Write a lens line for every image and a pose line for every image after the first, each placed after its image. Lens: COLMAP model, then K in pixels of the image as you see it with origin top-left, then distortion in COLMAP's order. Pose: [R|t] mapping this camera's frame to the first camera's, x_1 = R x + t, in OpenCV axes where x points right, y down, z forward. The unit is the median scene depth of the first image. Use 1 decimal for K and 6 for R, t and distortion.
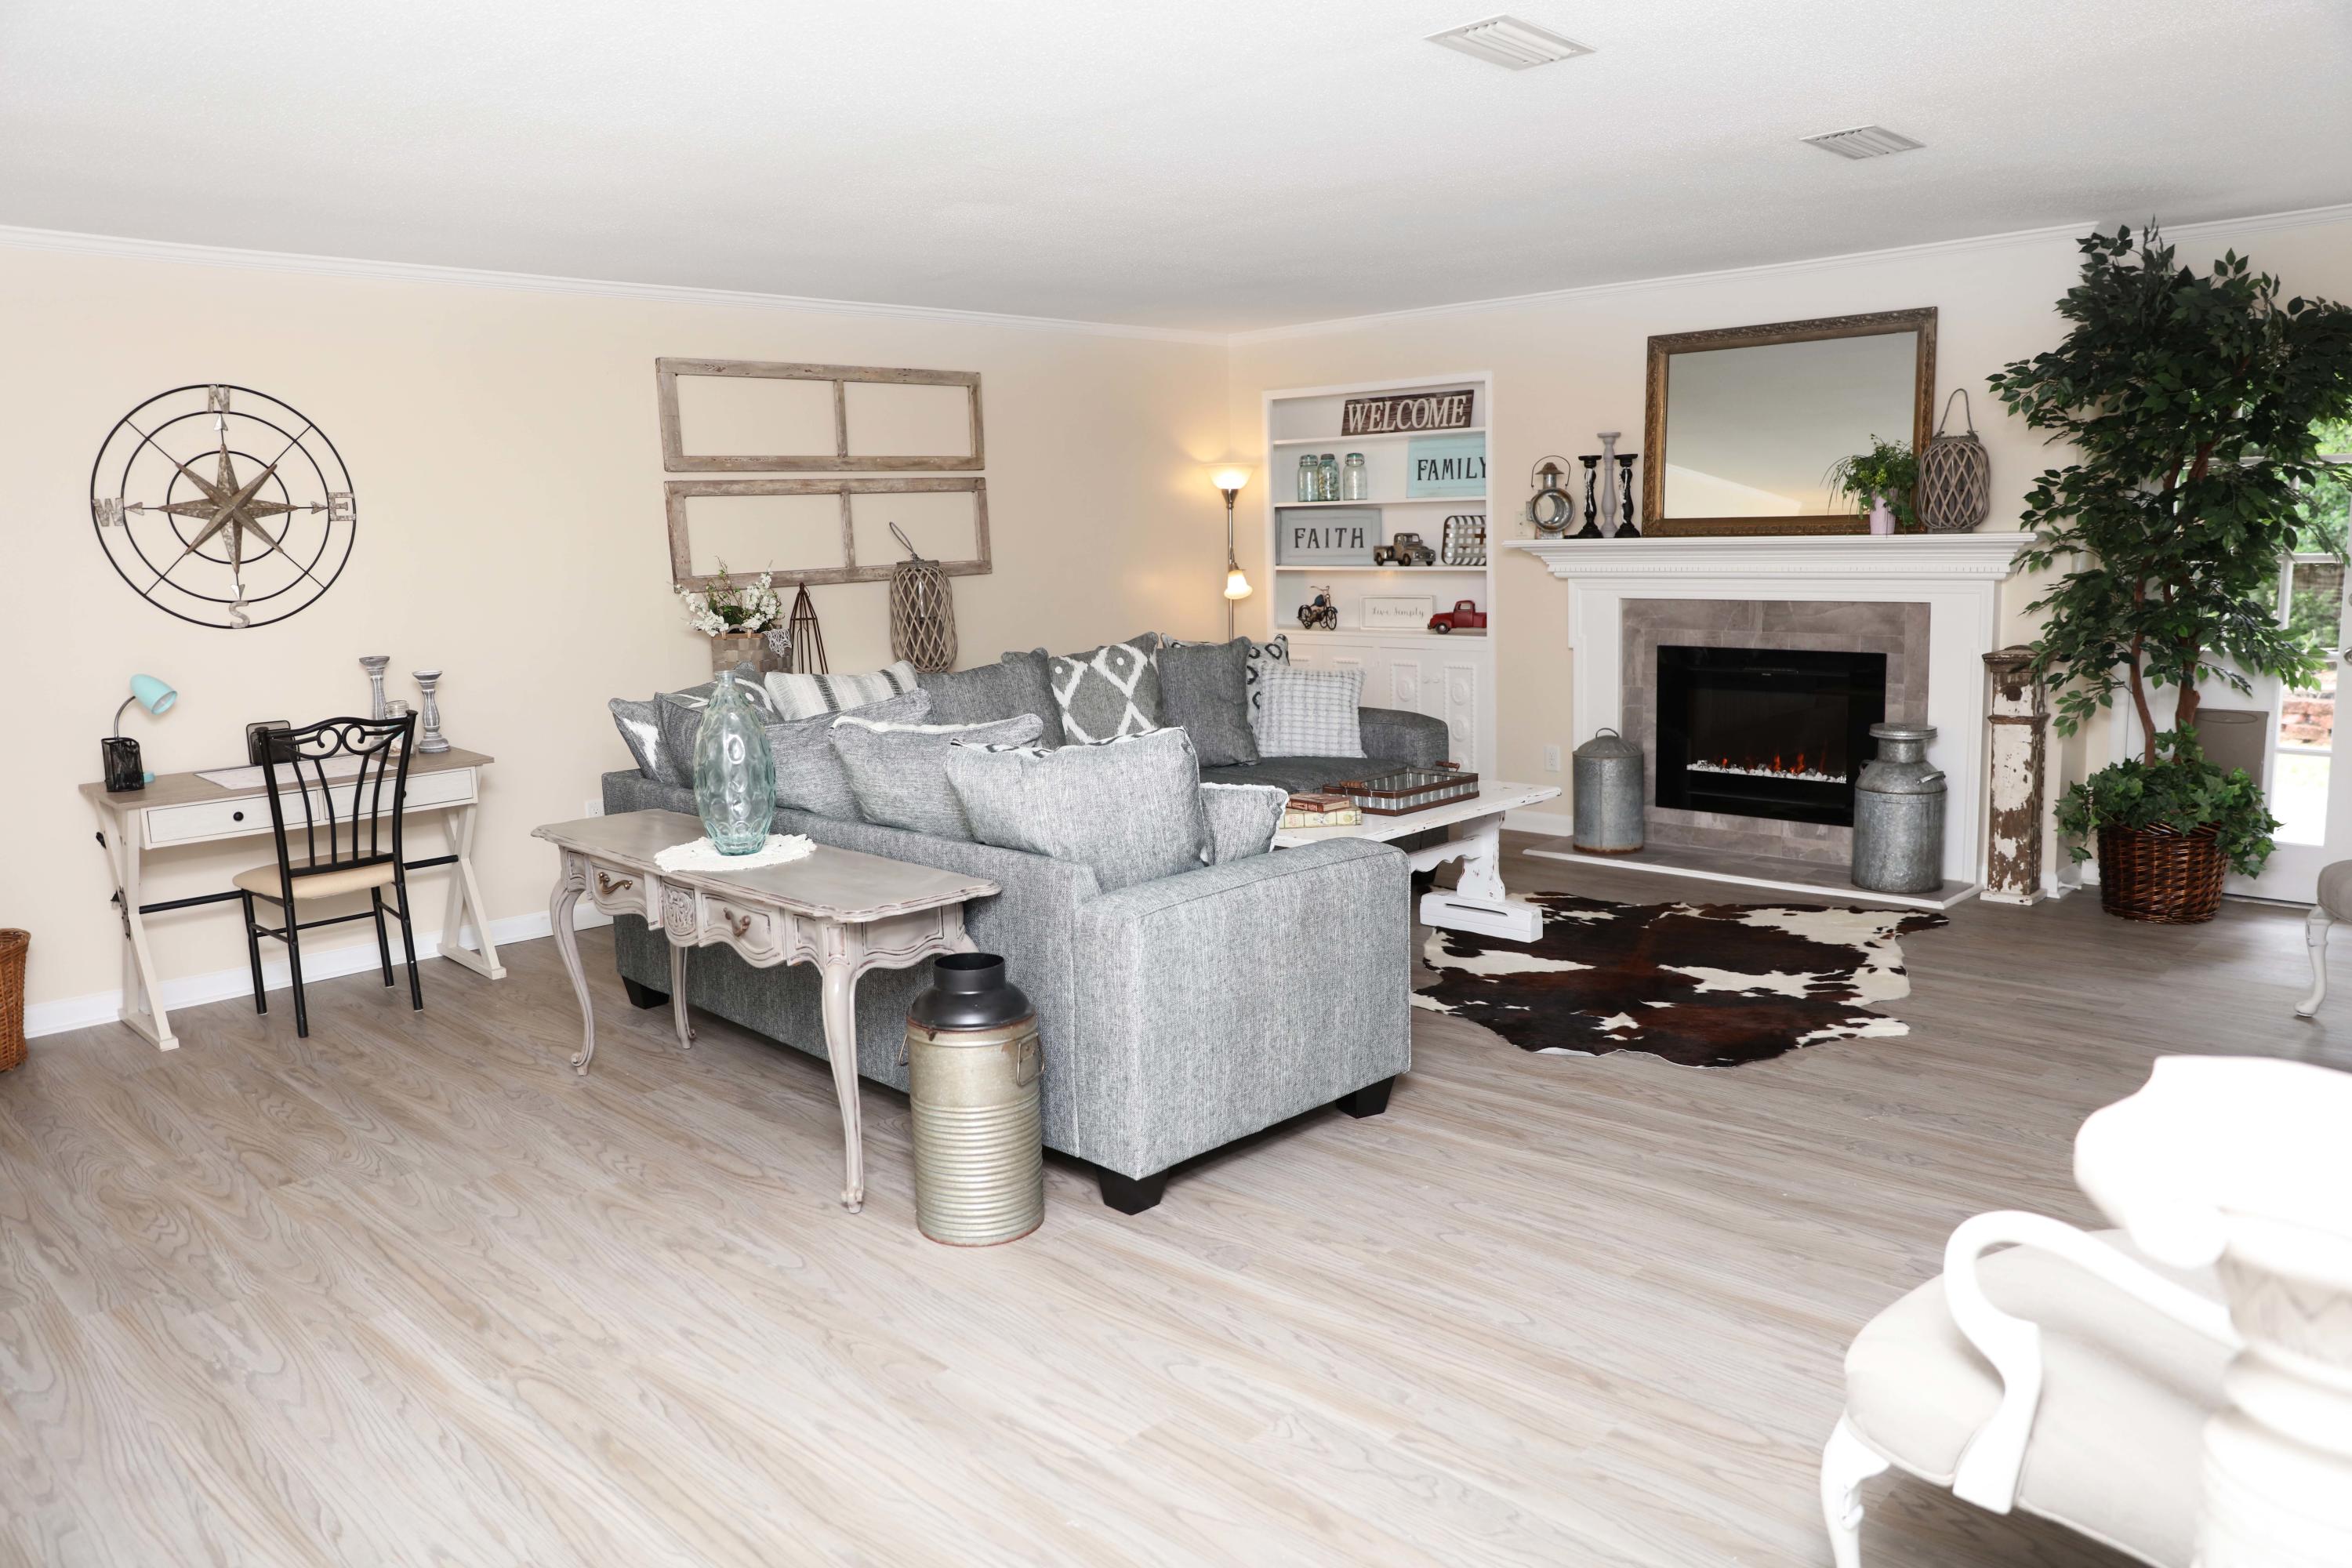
lens RADIAL K [[1628.1, 0, 1192.6], [0, 1628.1, 777.4], [0, 0, 1]] dist [-0.085367, 0.062626]
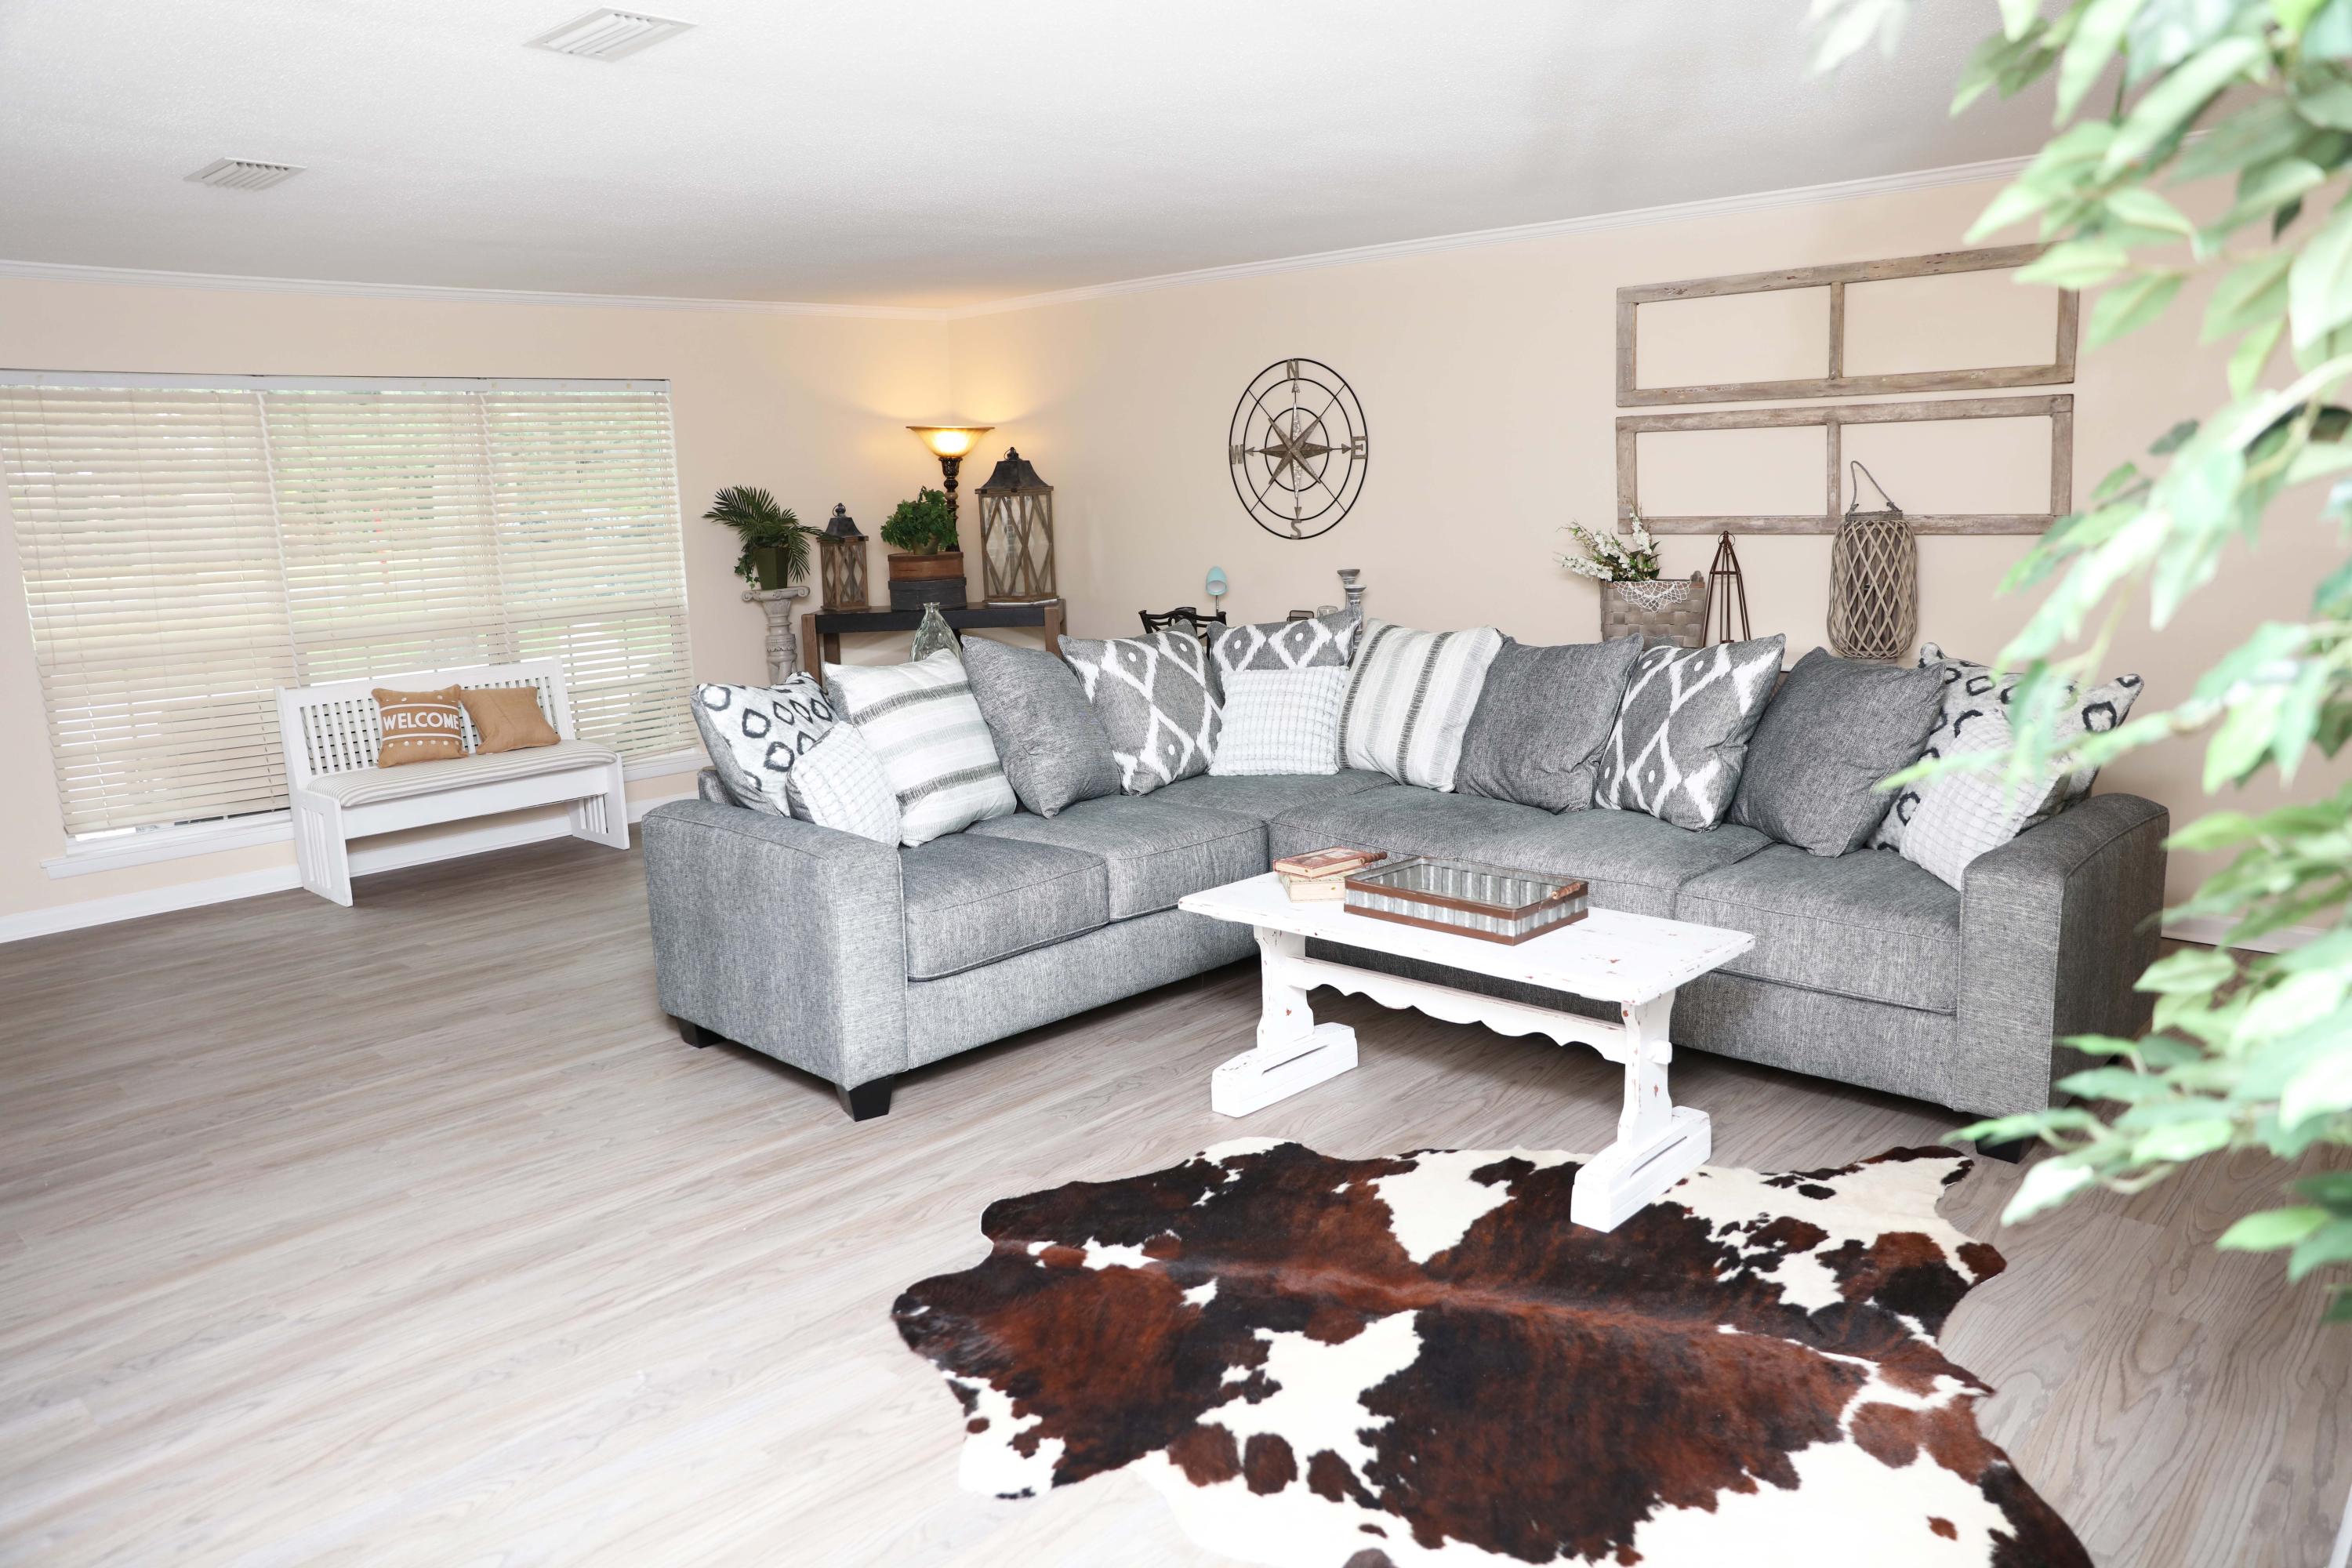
lens RADIAL K [[1628.1, 0, 1190.2], [0, 1628.1, 782.8], [0, 0, 1]] dist [-0.085367, 0.062626]
pose [[0.020087, 0.211140, -0.977249, 0.764494], [-0.122394, 0.970614, 0.207191, -0.161701], [0.992278, 0.115448, 0.045339, 0.839326]]
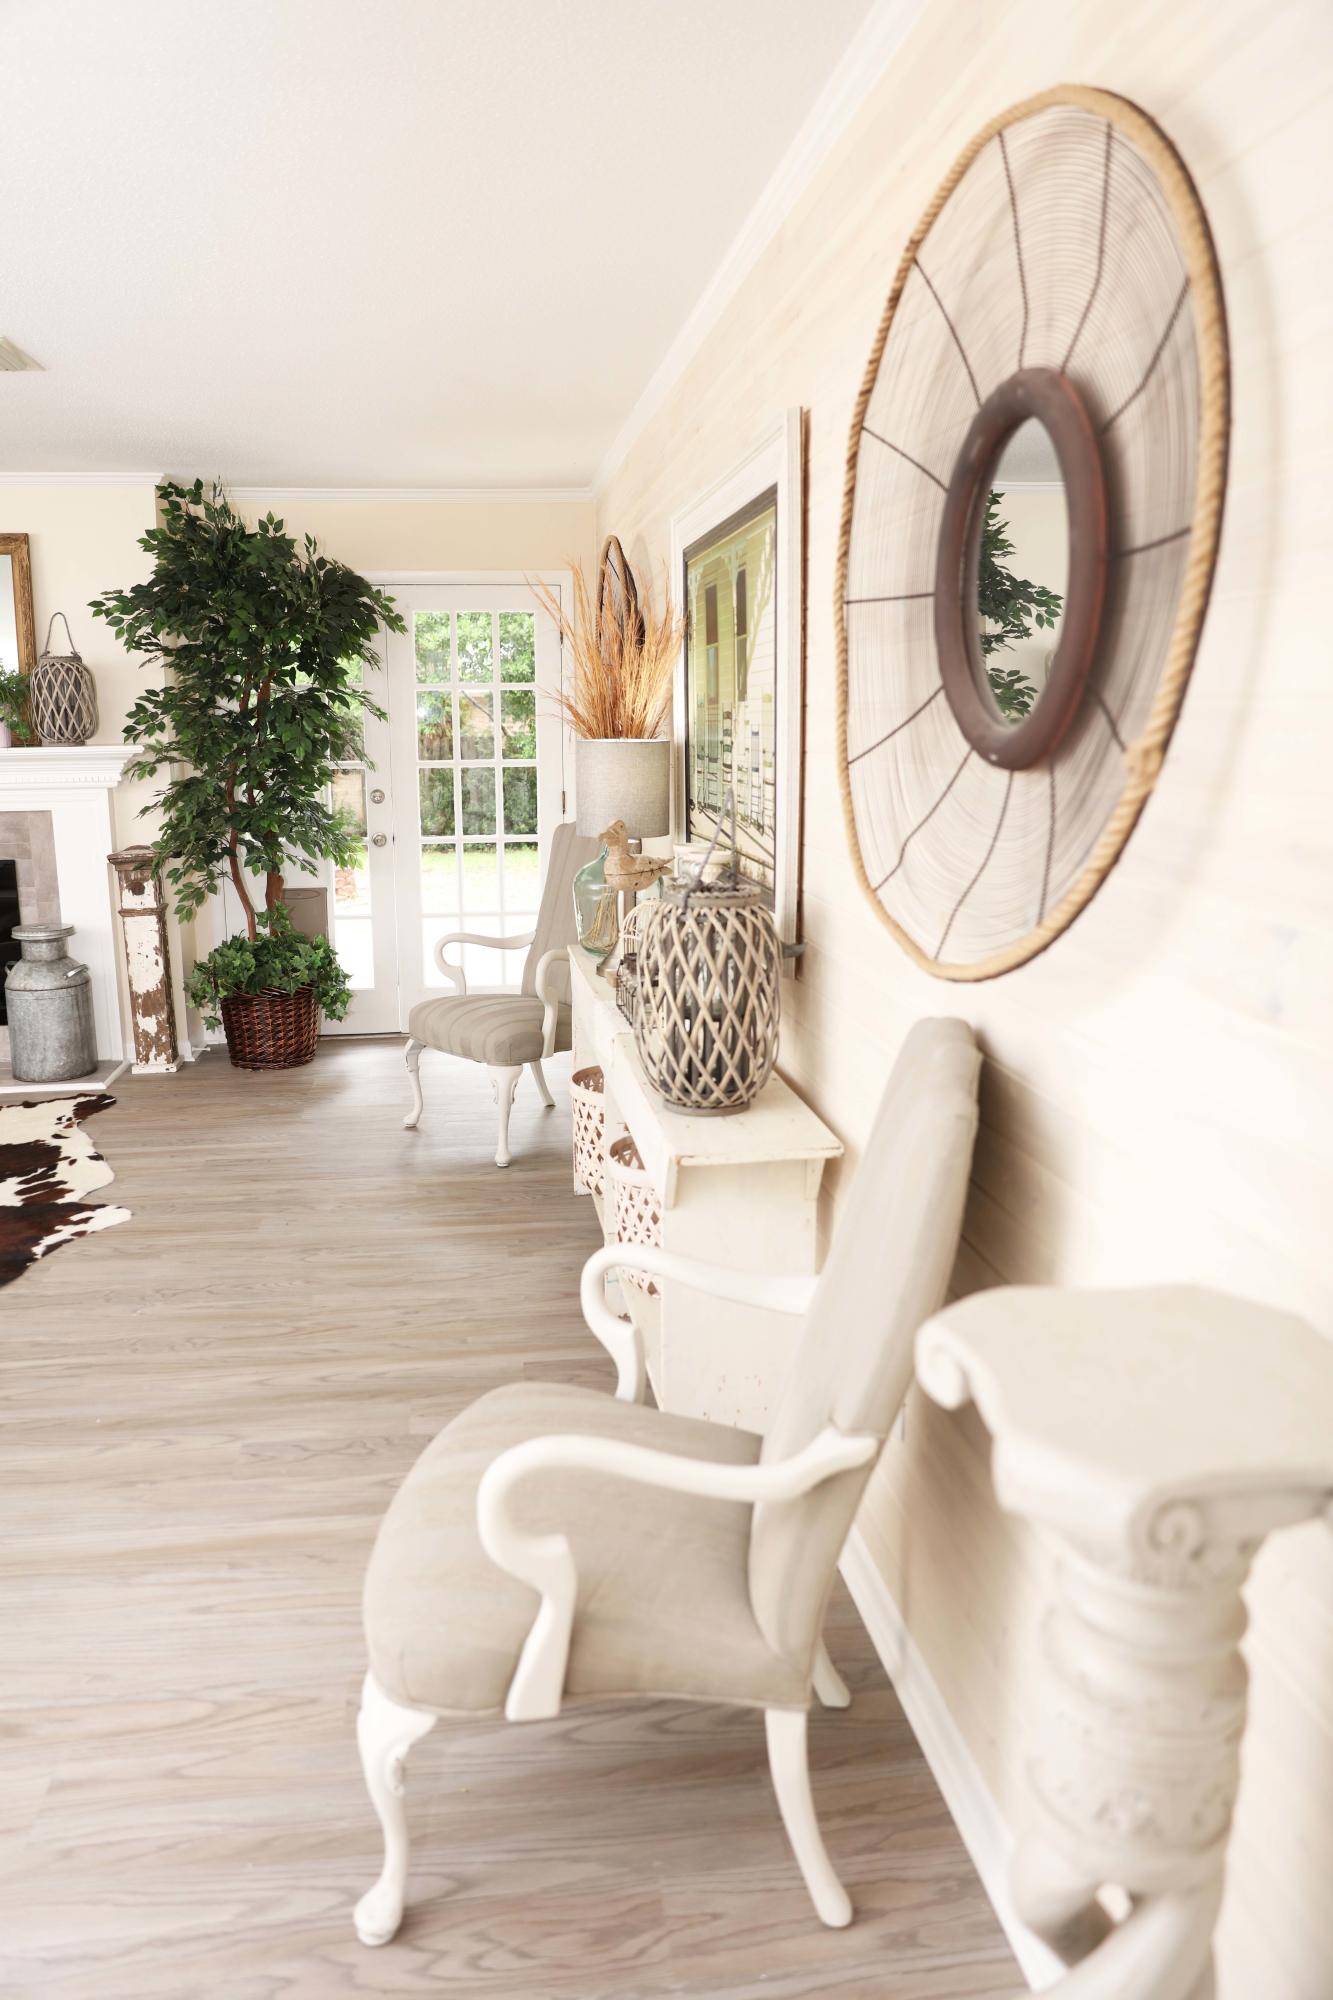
lens RADIAL K [[1384.4, 0, 654.3], [0, 1384.4, 991.5], [0, 0, 1]] dist [-0.085367, 0.062626]
pose [[0.613566, -0.128637, 0.779095, -0.025176], [0.104981, 0.991172, 0.080978, -0.022091], [-0.782634, 0.032105, 0.621654, 0.127435]]
